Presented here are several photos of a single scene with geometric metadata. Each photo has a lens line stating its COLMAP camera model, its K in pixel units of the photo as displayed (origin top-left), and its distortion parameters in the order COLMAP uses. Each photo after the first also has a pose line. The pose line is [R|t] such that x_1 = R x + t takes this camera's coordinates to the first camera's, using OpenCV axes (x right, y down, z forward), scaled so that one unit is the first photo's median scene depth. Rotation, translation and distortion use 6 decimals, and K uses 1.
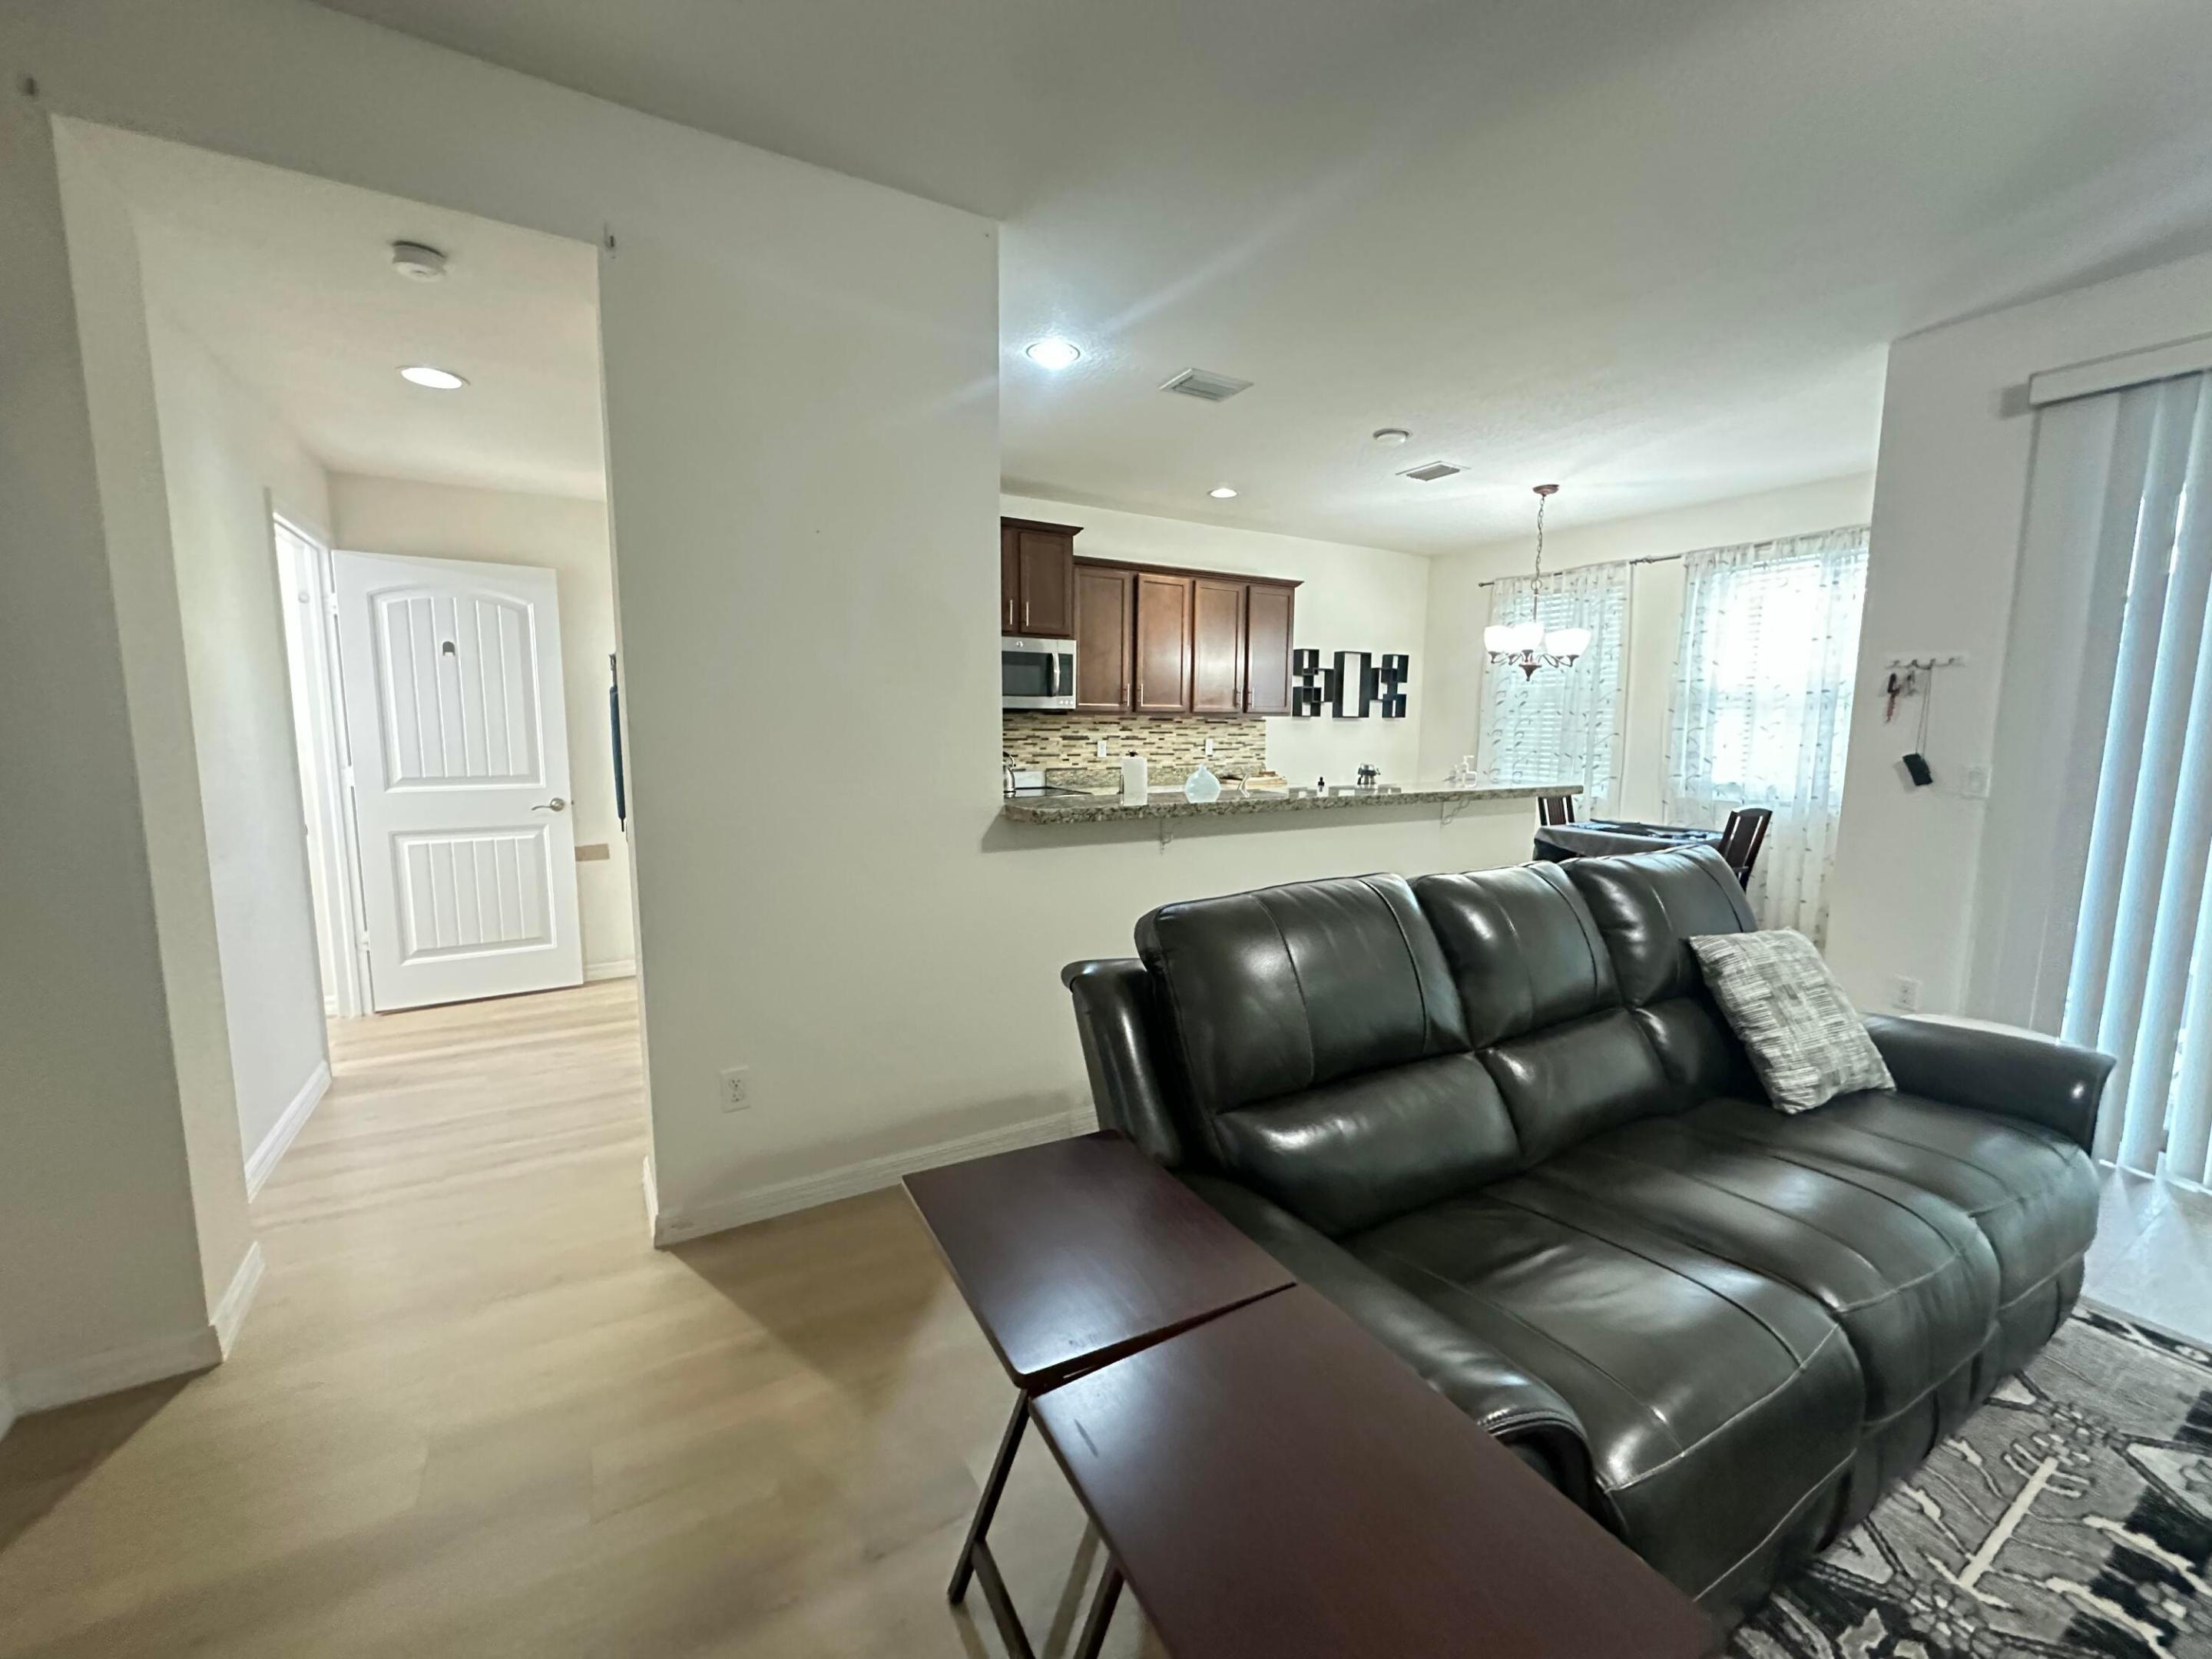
lens RADIAL K [[882.3, 0, 1106.2], [0, 882.3, 826.1], [0, 0, 1]] dist [-0.002437, 0.000045]
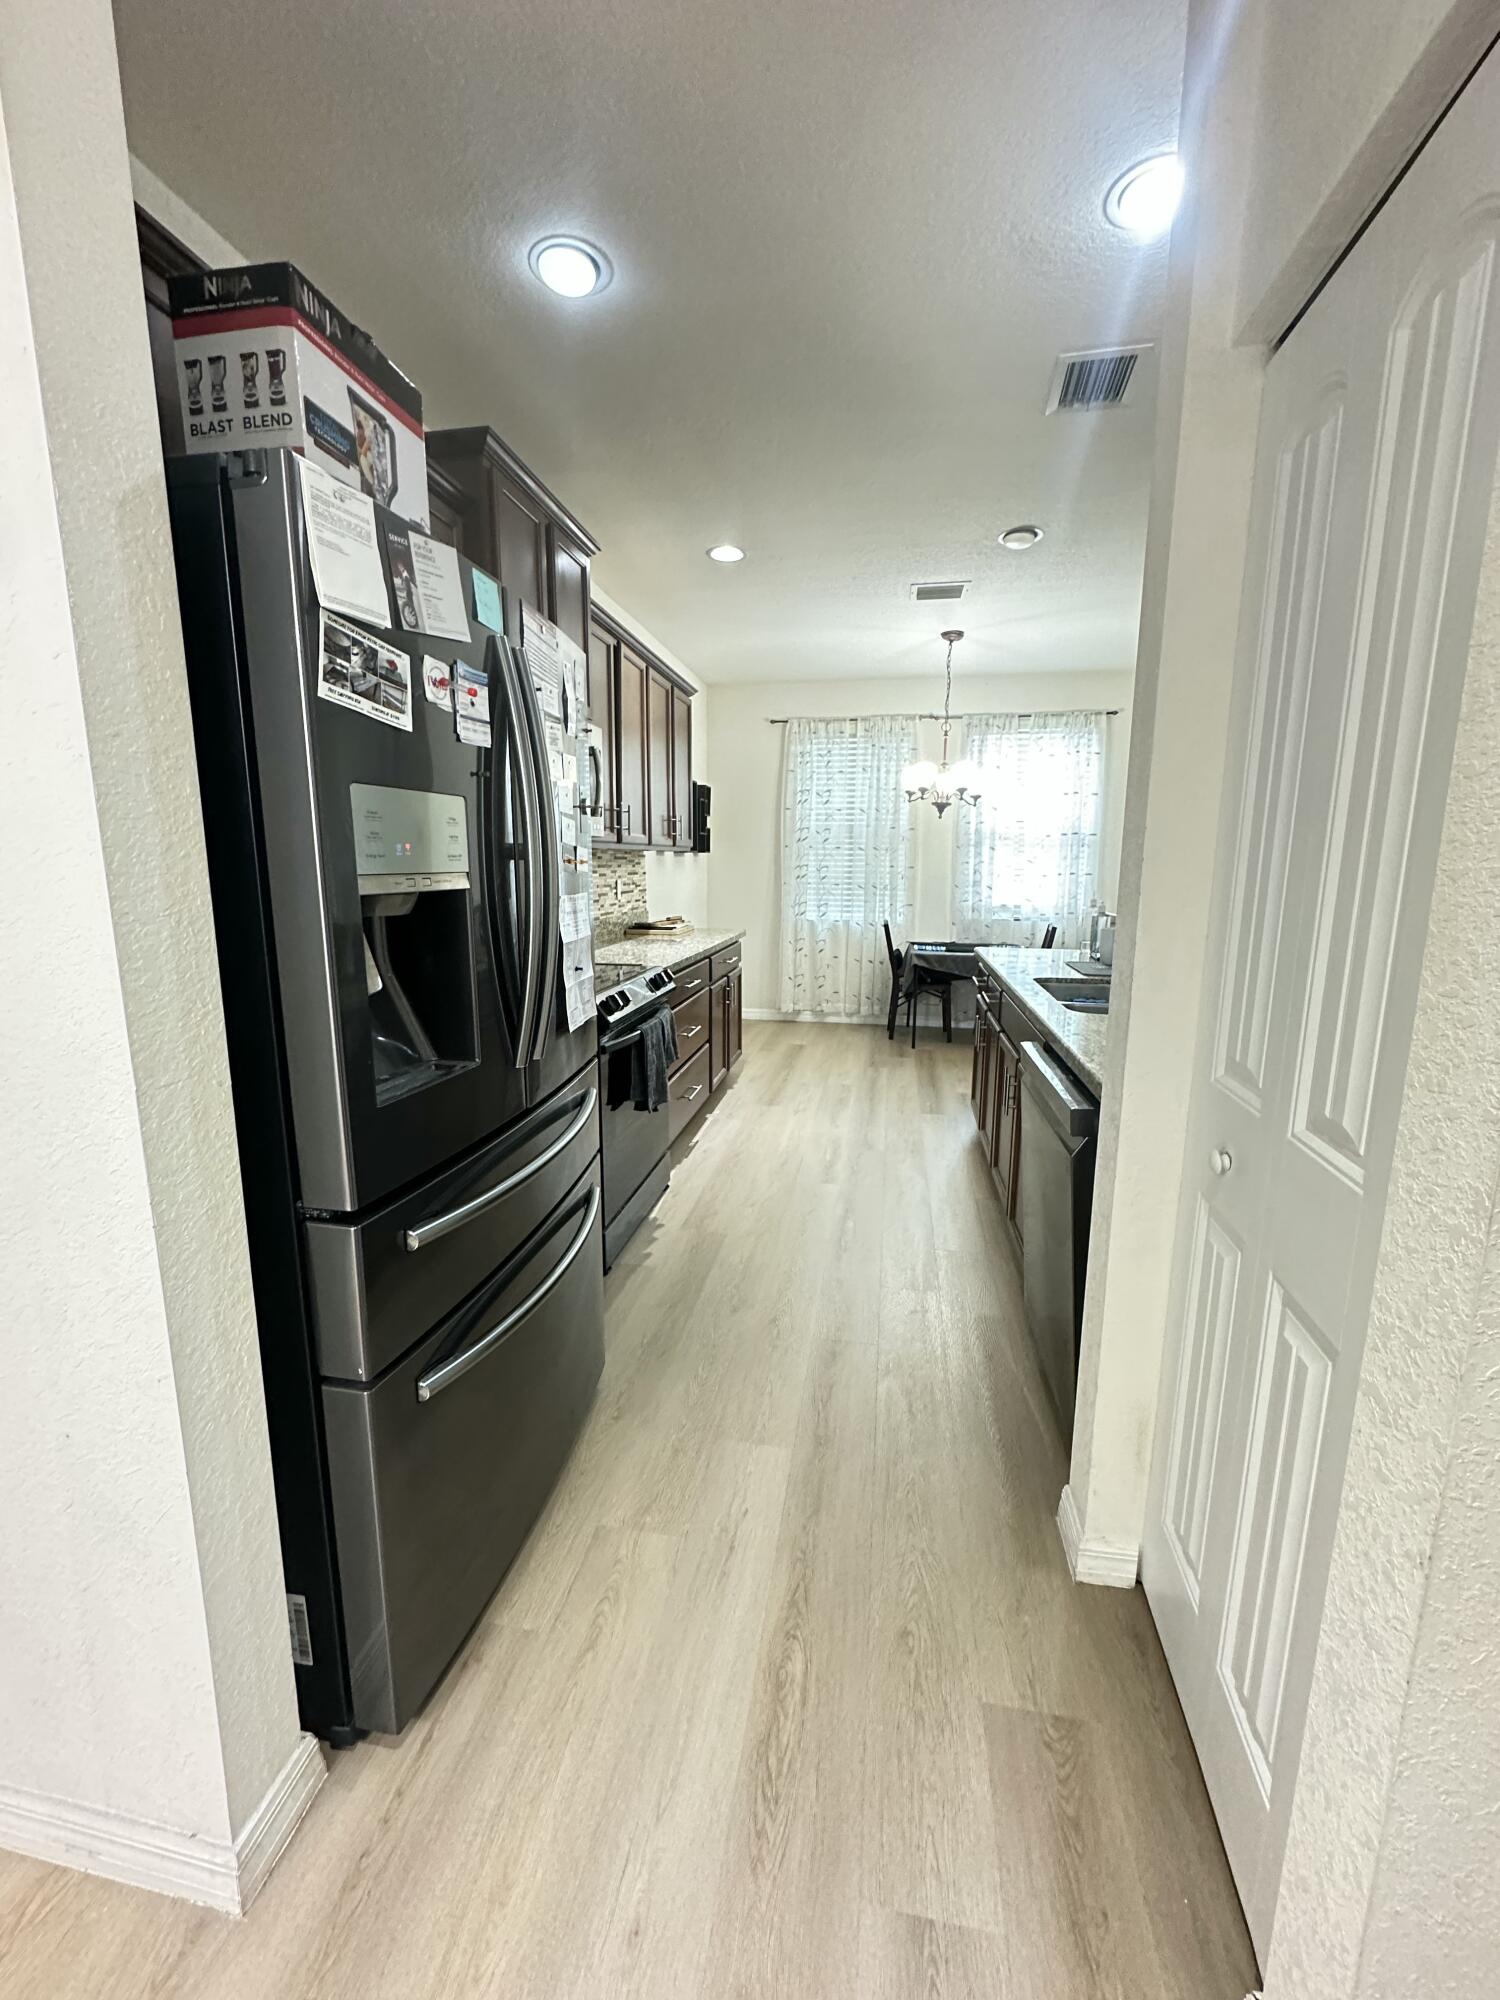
lens RADIAL K [[797.7, 0, 748.6], [0, 797.7, 999.7], [0, 0, 1]] dist [-0.002437, 0.000045]
pose [[0.650906, -0.134682, 0.747116, -0.422290], [0.091690, 0.990880, 0.098743, -0.062982], [-0.753601, 0.004231, 0.657319, 0.539024]]
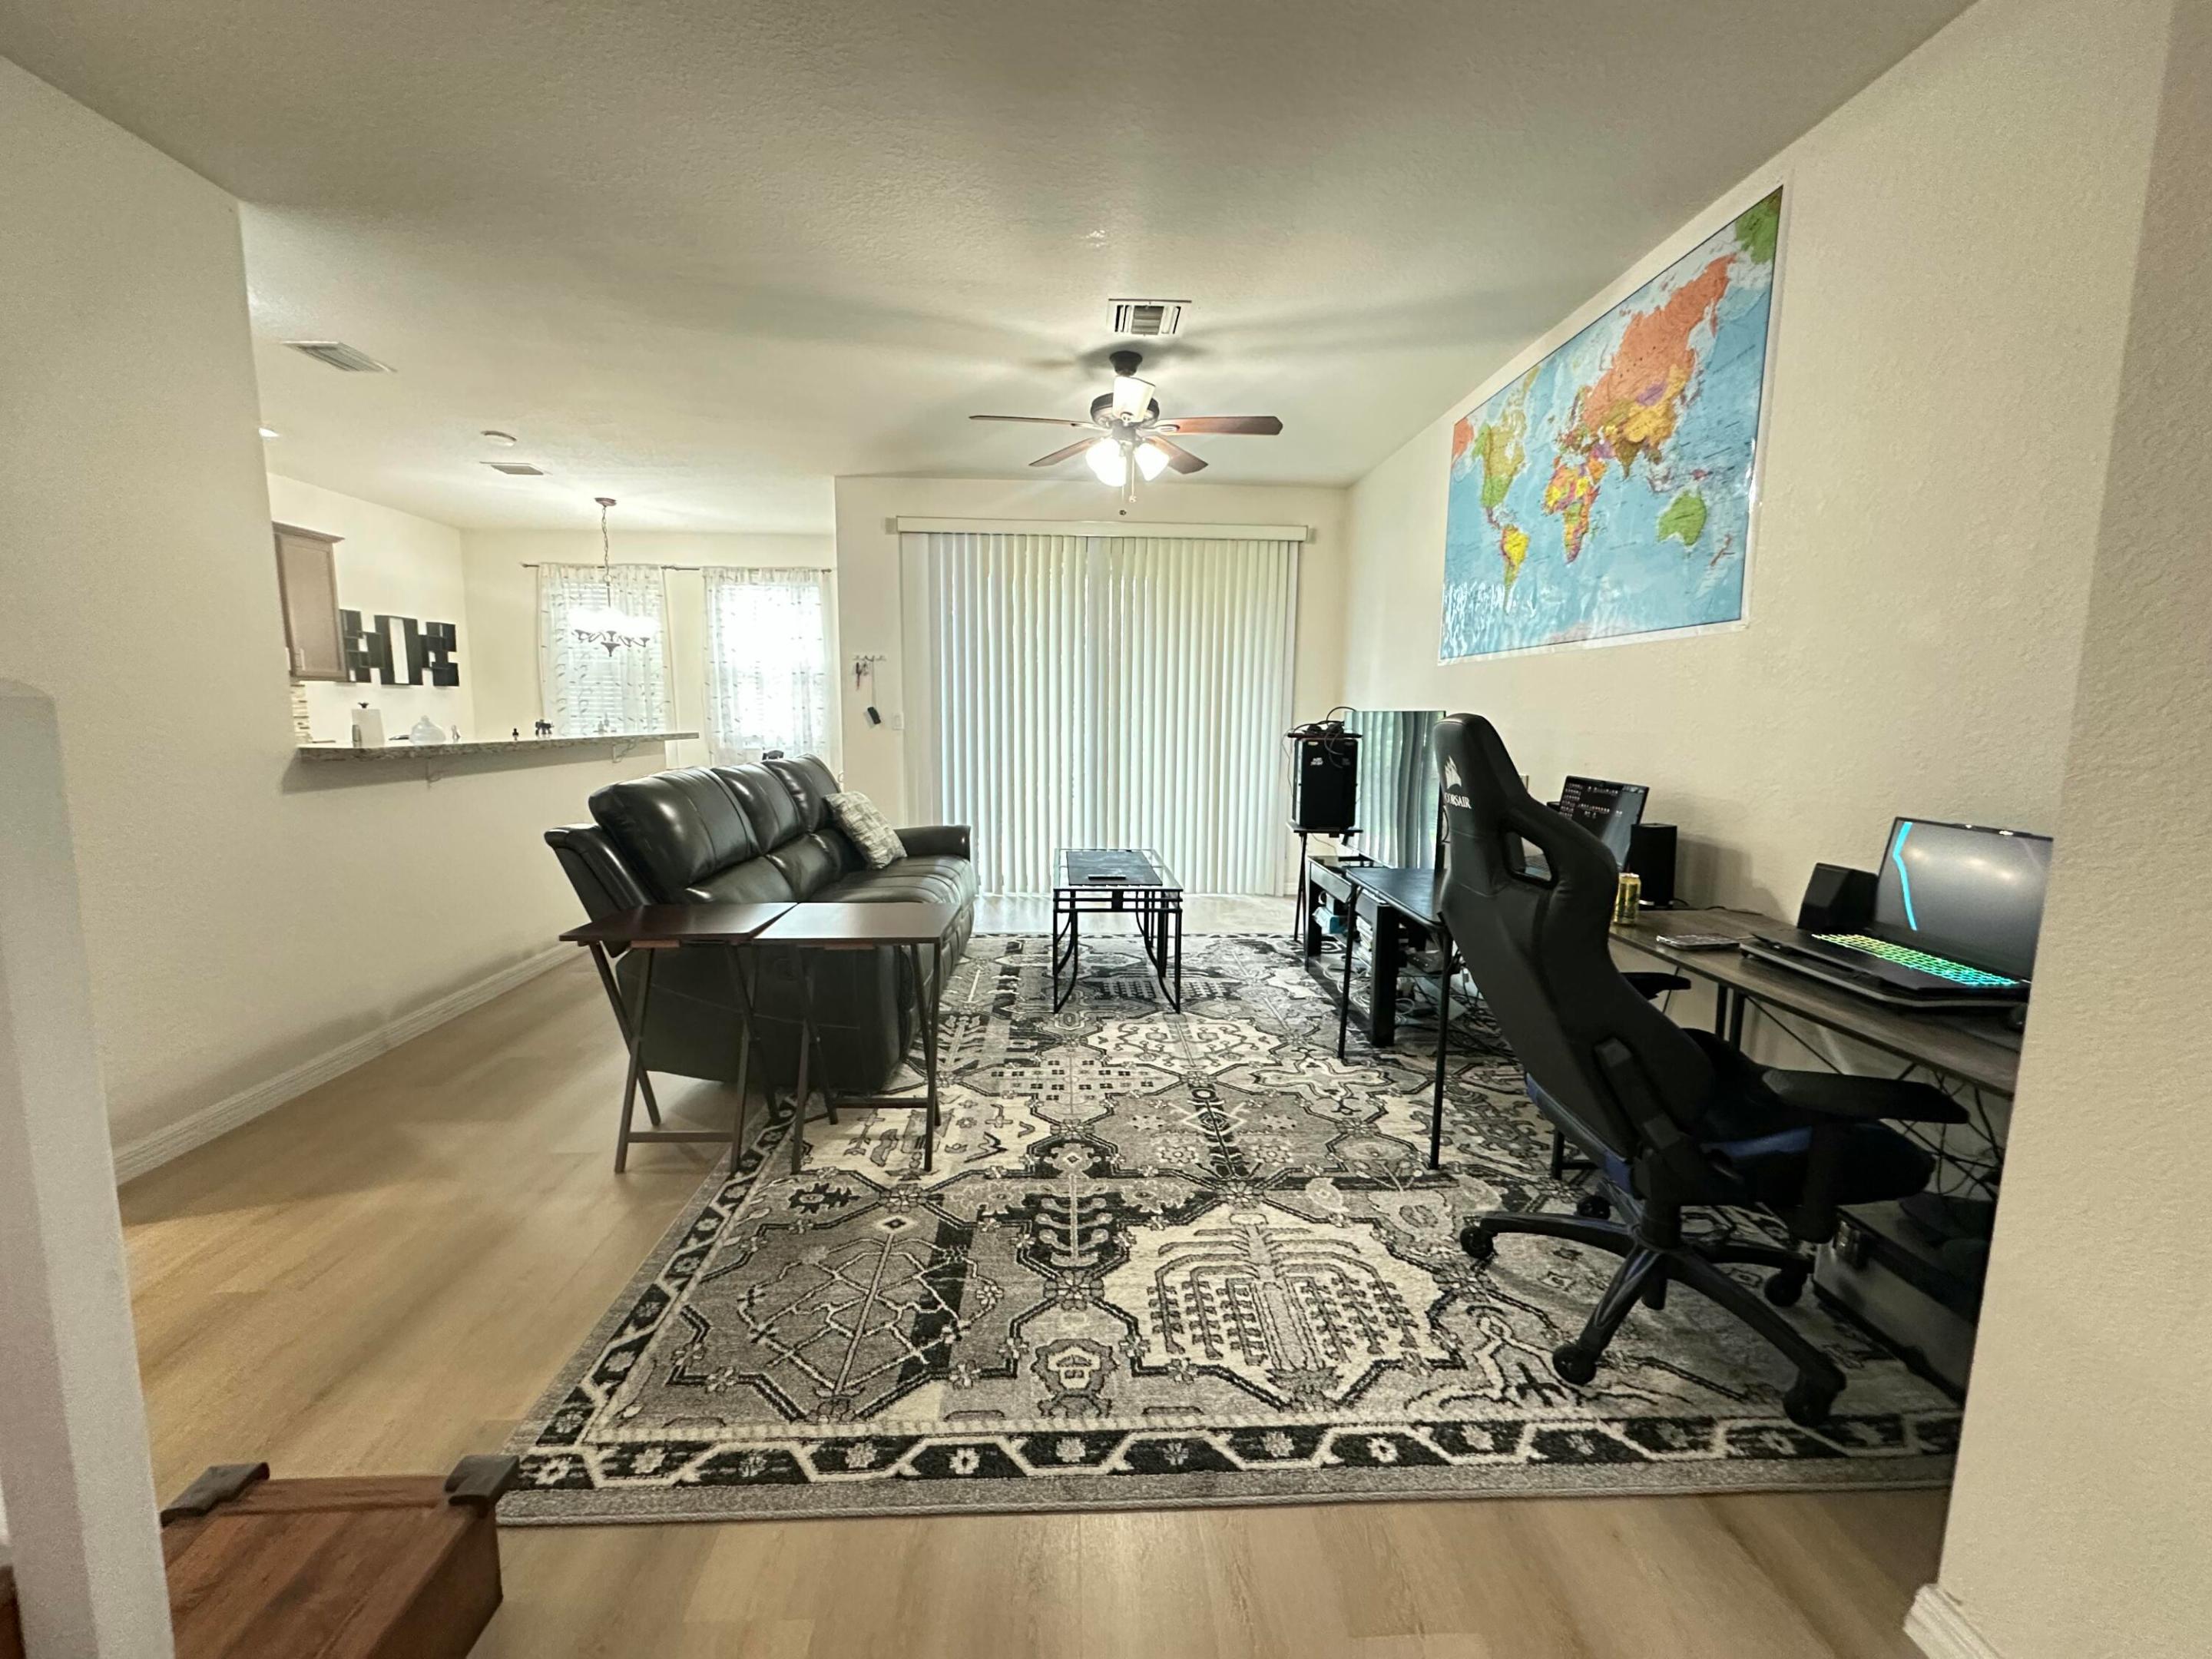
lens RADIAL K [[882.3, 0, 1106.9], [0, 882.3, 824.9], [0, 0, 1]] dist [-0.002437, 0.000045]
pose [[0.469630, -0.116183, 0.875185, -0.298510], [0.098879, 0.991988, 0.078630, 0.040303], [-0.877309, 0.049611, 0.477355, -0.182104]]
